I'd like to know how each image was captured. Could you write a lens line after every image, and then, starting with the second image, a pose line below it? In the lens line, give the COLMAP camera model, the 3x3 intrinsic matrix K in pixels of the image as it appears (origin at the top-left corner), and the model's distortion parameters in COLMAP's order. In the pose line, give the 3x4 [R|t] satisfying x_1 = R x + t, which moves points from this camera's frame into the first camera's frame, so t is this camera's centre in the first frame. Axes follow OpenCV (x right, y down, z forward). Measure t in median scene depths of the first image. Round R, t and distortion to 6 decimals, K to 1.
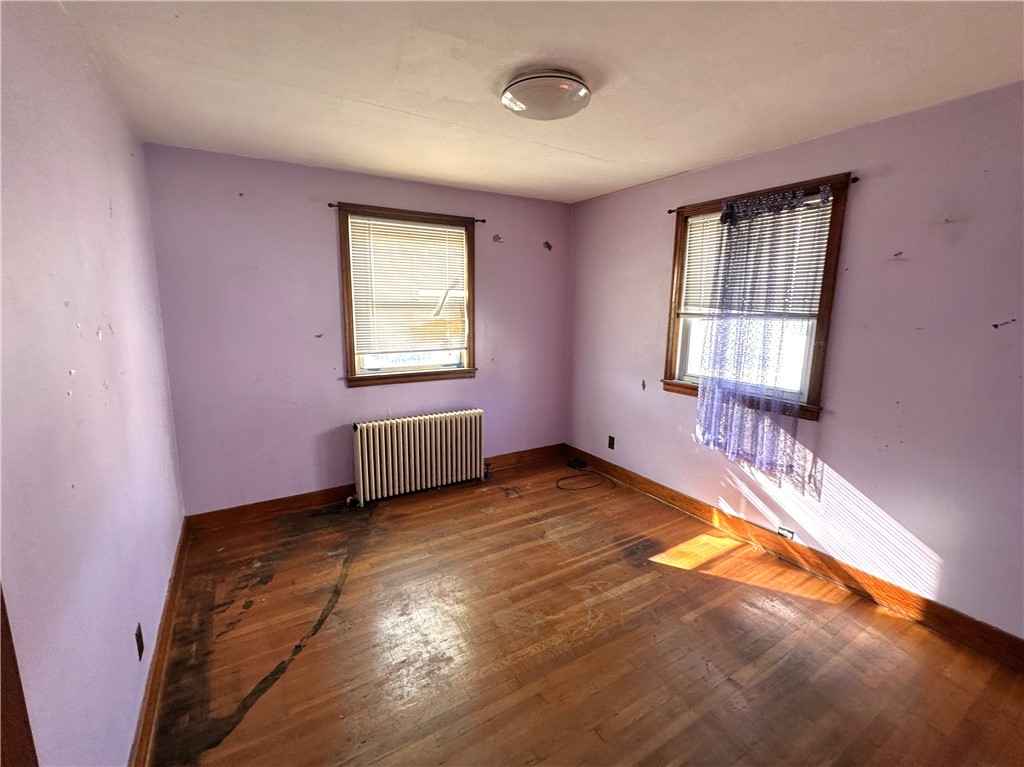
lens RADIAL K [[447.4, 0, 512.0], [0, 447.4, 383.5], [0, 0, 1]] dist [-0.000932, -0.000190]
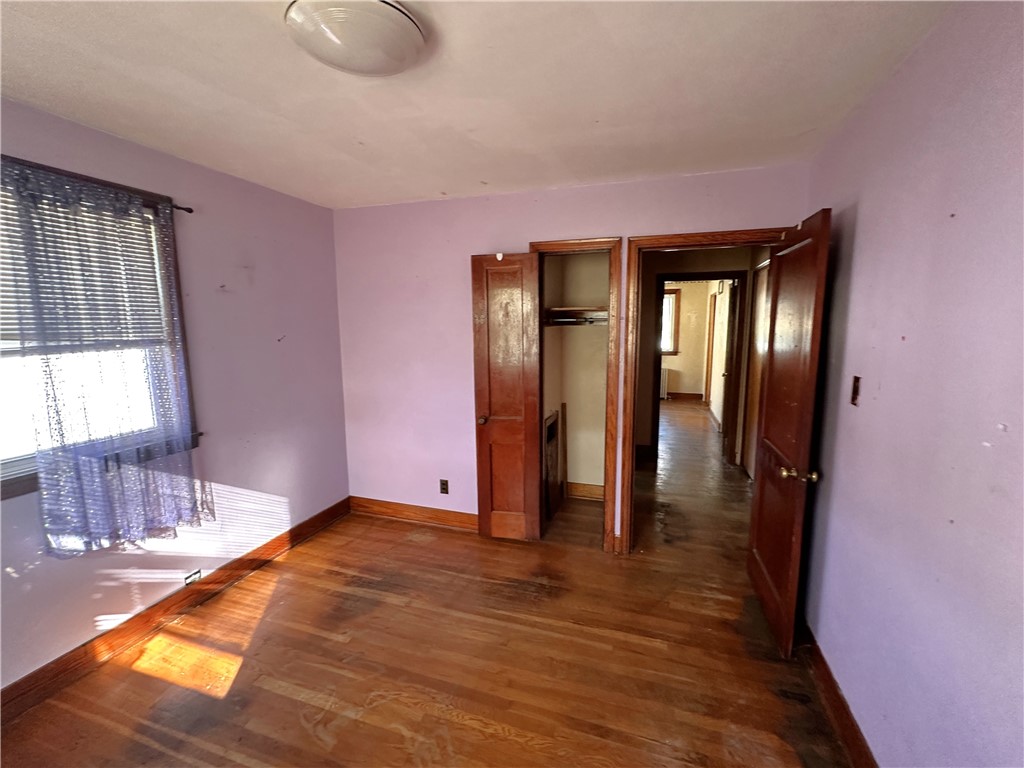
lens RADIAL K [[447.4, 0, 512.0], [0, 447.4, 384.0], [0, 0, 1]] dist [-0.000932, -0.000190]
pose [[-0.641050, -0.112864, 0.759155, -0.480350], [0.132533, 0.957991, 0.254339, -0.201648], [-0.755970, 0.263657, -0.599162, 1.006446]]
